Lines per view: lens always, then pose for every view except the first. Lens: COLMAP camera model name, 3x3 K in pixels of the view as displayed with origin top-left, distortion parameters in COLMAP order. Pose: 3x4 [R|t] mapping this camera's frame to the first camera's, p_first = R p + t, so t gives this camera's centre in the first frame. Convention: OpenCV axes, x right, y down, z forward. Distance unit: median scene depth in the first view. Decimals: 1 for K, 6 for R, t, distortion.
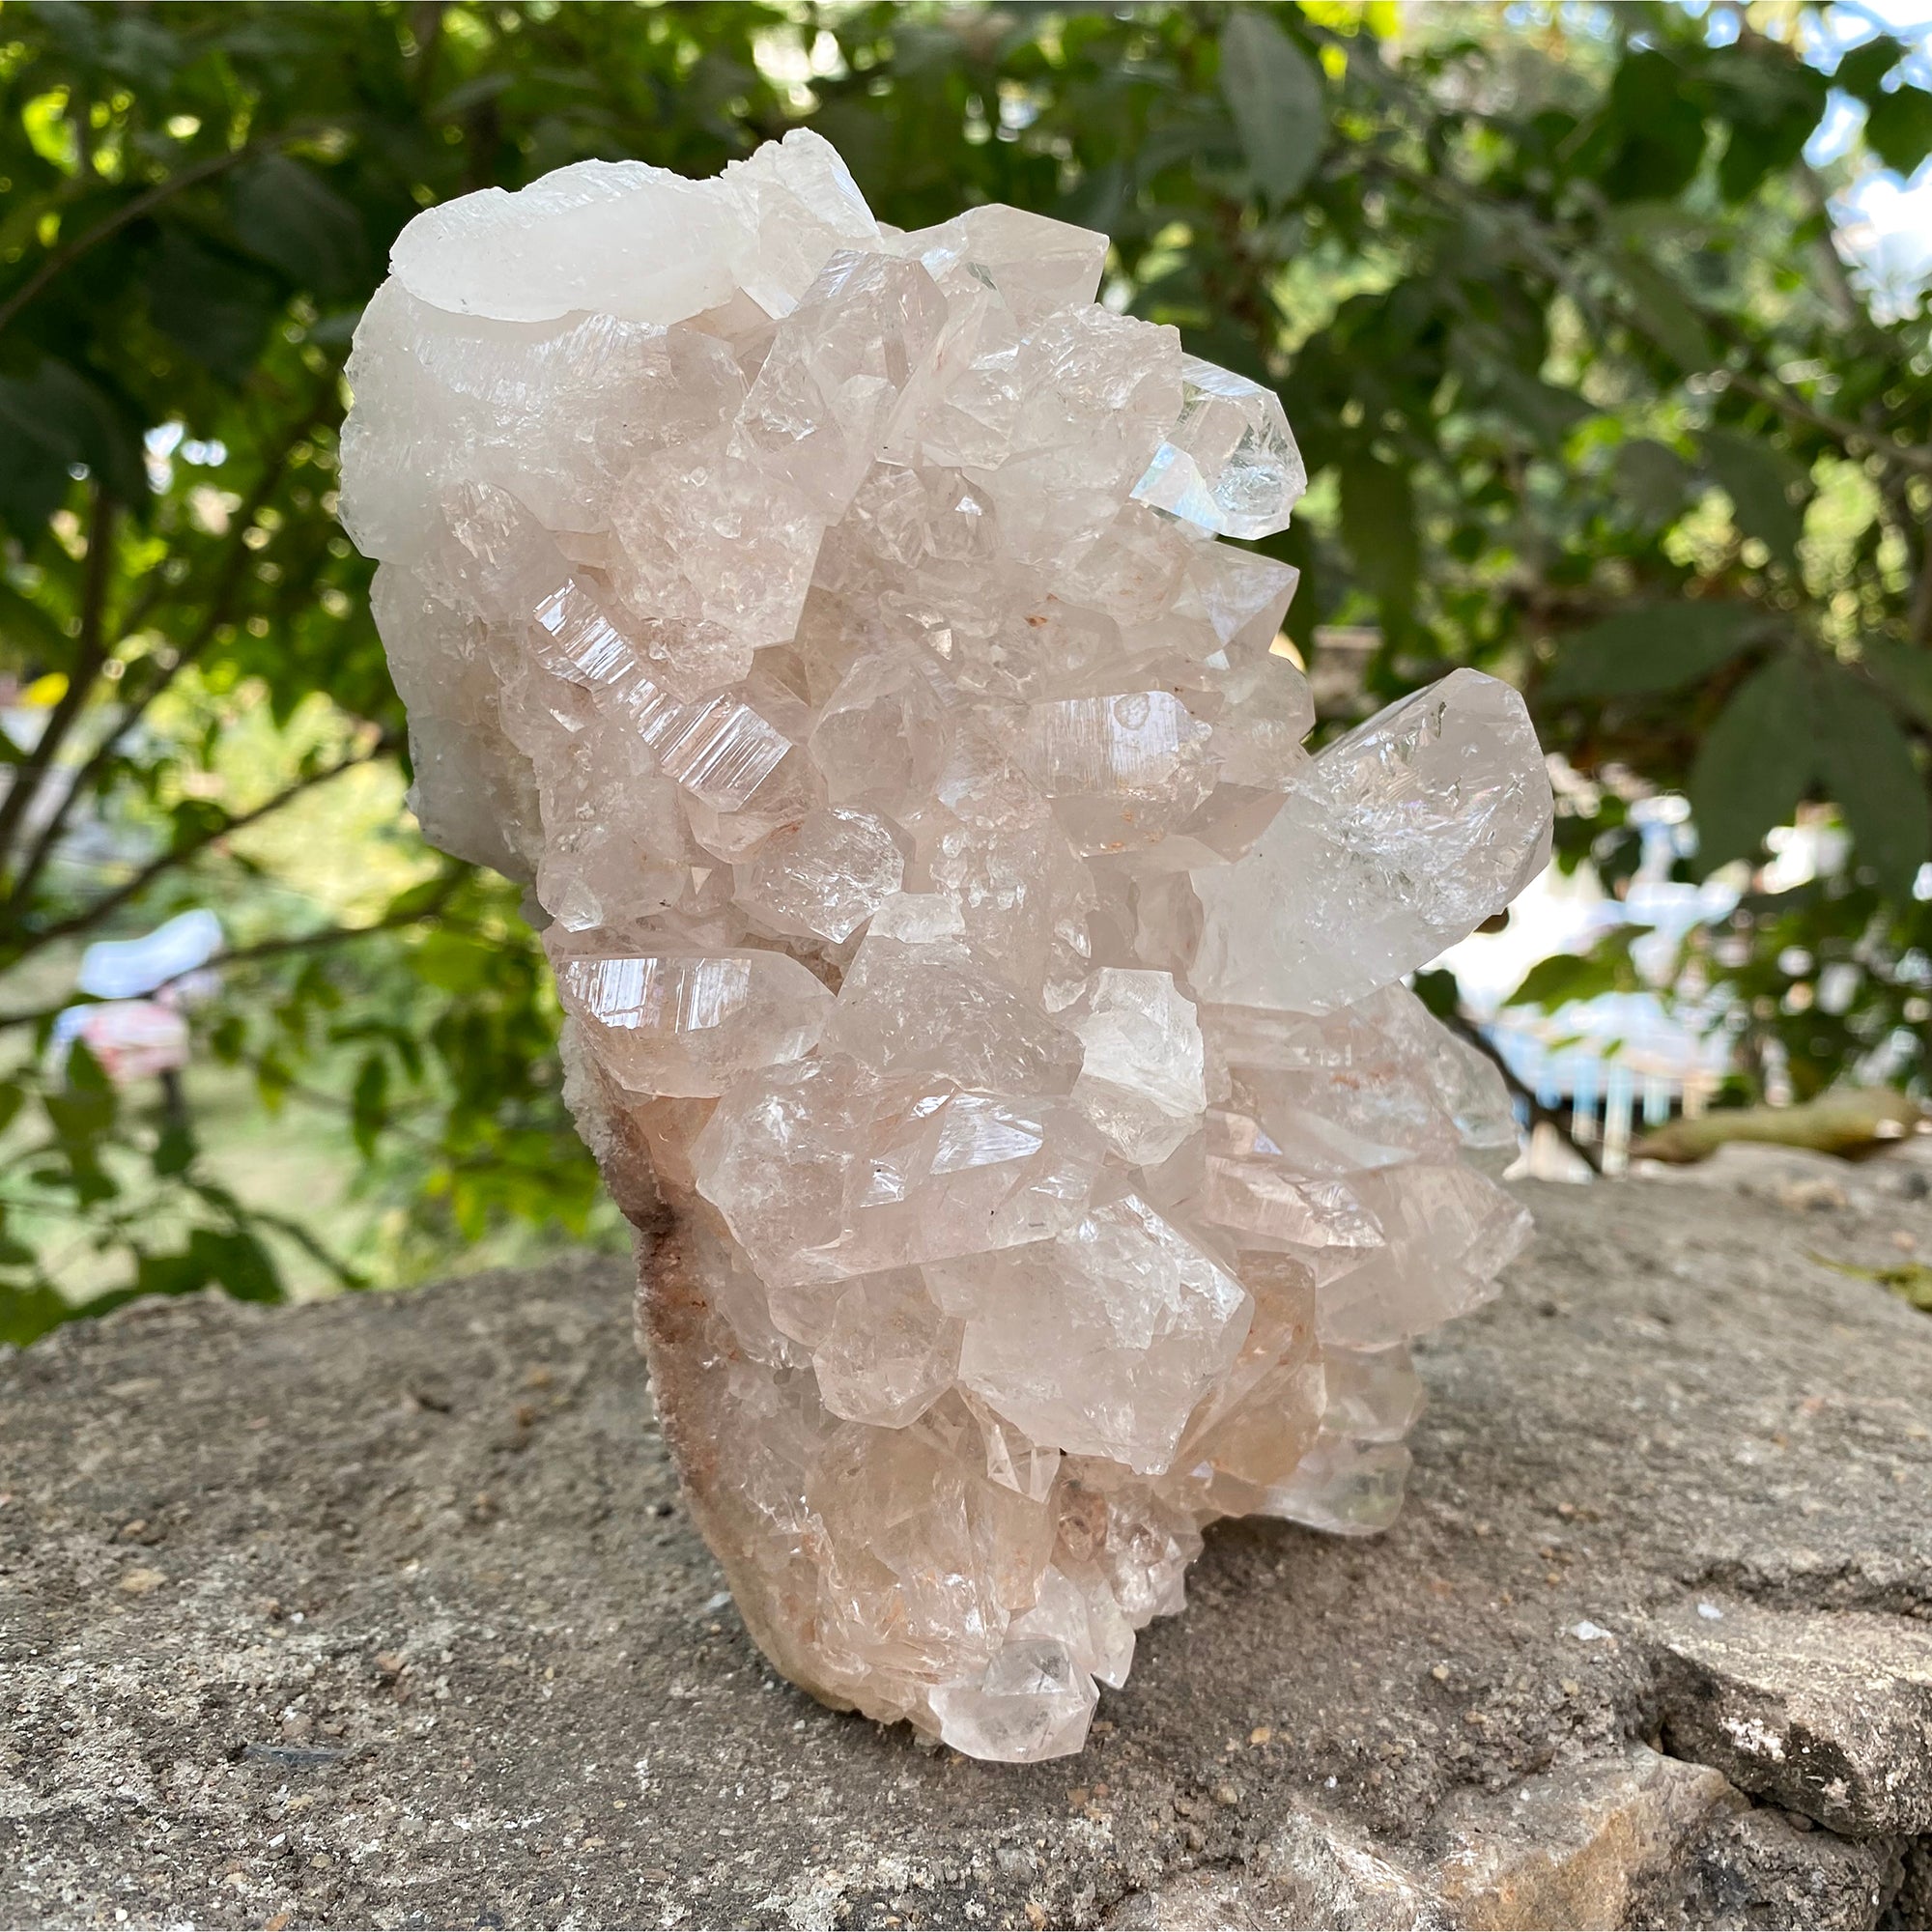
lens RADIAL K [[1941.8, 0, 966.0], [0, 1941.8, 966.0], [0, 0, 1]] dist [-0.063708, 0.077988]
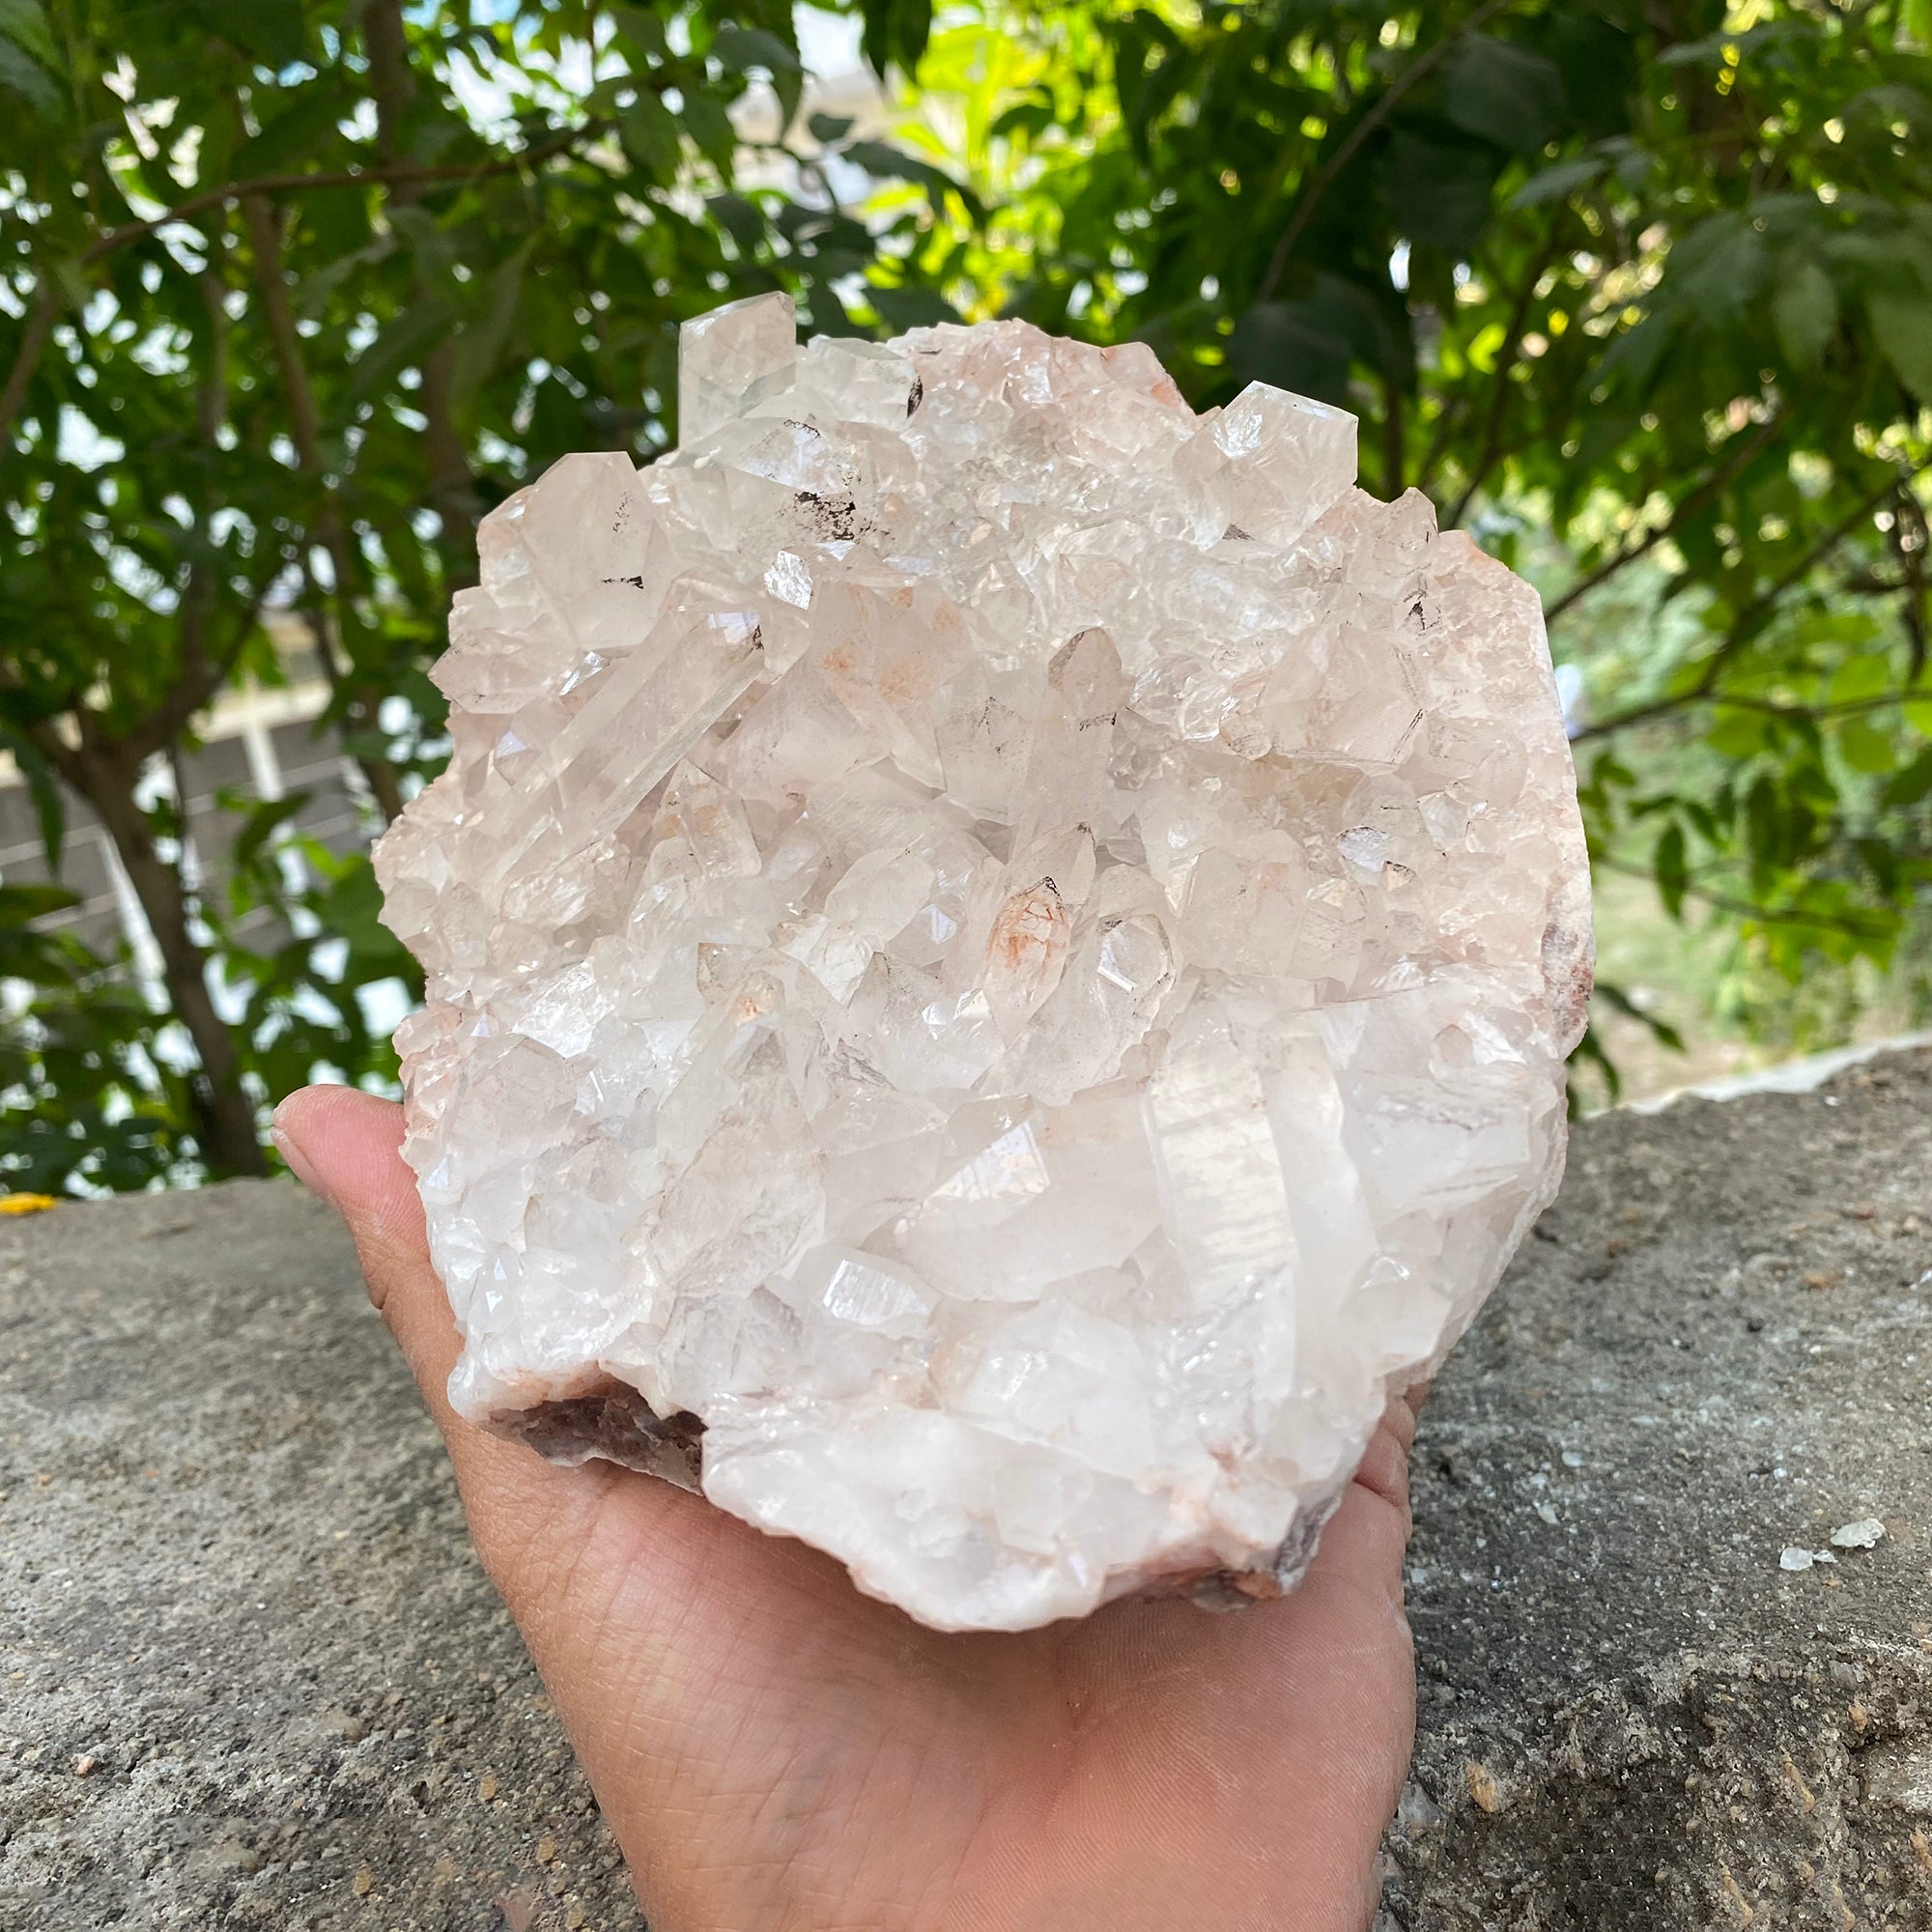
lens RADIAL K [[1847.1, 0, 1138.2], [0, 1847.1, 887.8], [0, 0, 1]] dist [-0.005166, 0.010144]
pose [[0.814986, -0.060782, -0.576284, 0.359934], [0.120822, 0.990451, 0.066402, -0.186087], [0.566745, -0.123744, 0.814548, -0.207430]]
